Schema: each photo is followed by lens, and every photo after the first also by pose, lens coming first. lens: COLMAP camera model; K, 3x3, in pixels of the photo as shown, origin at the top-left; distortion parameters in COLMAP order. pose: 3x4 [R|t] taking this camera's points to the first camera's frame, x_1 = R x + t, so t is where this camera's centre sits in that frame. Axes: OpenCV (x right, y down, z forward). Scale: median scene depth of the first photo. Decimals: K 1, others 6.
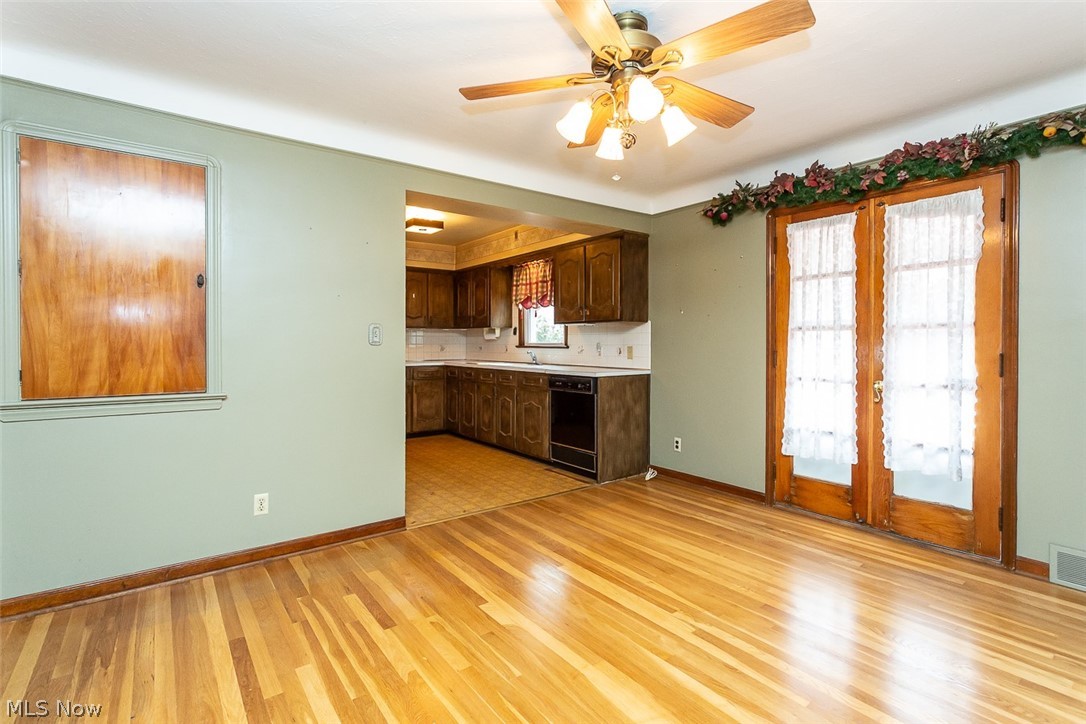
lens RADIAL K [[534.8, 0, 547.1], [0, 534.8, 344.2], [0, 0, 1]] dist [0.024413, 0.000117]
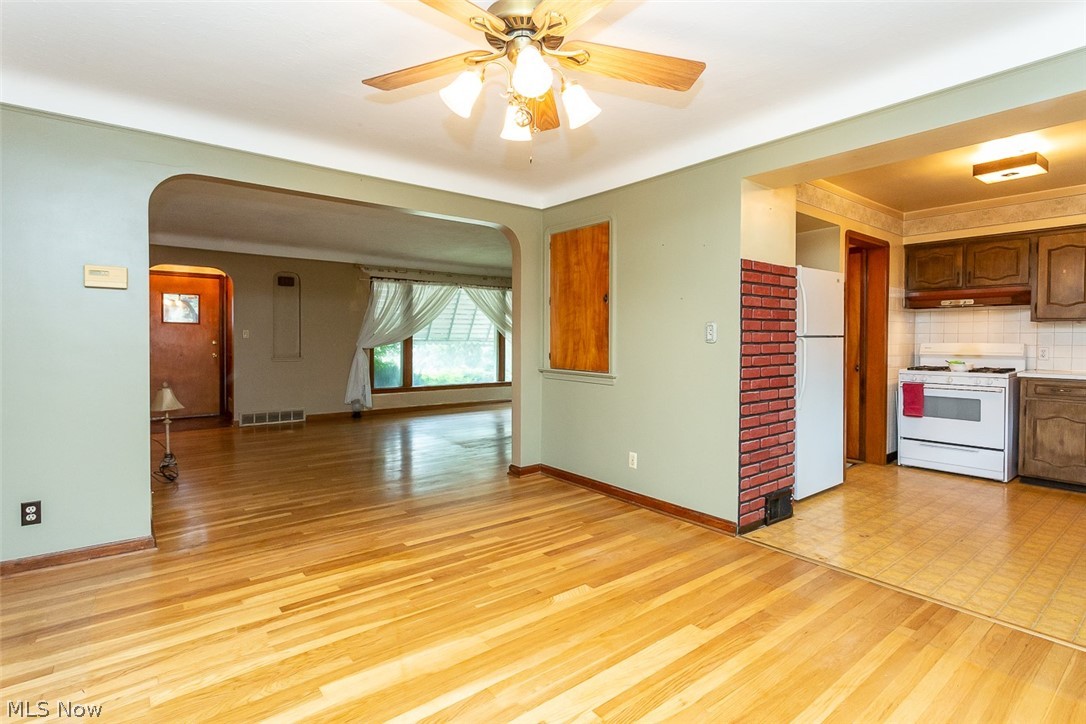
lens RADIAL K [[516.2, 0, 538.3], [0, 516.2, 345.0], [0, 0, 1]] dist [0.002612, 0.000594]
pose [[0.020099, 0.008478, -0.999762, 0.839449], [-0.010031, 0.999915, 0.008278, 0.002525], [0.999748, 0.009862, 0.020182, 0.828508]]
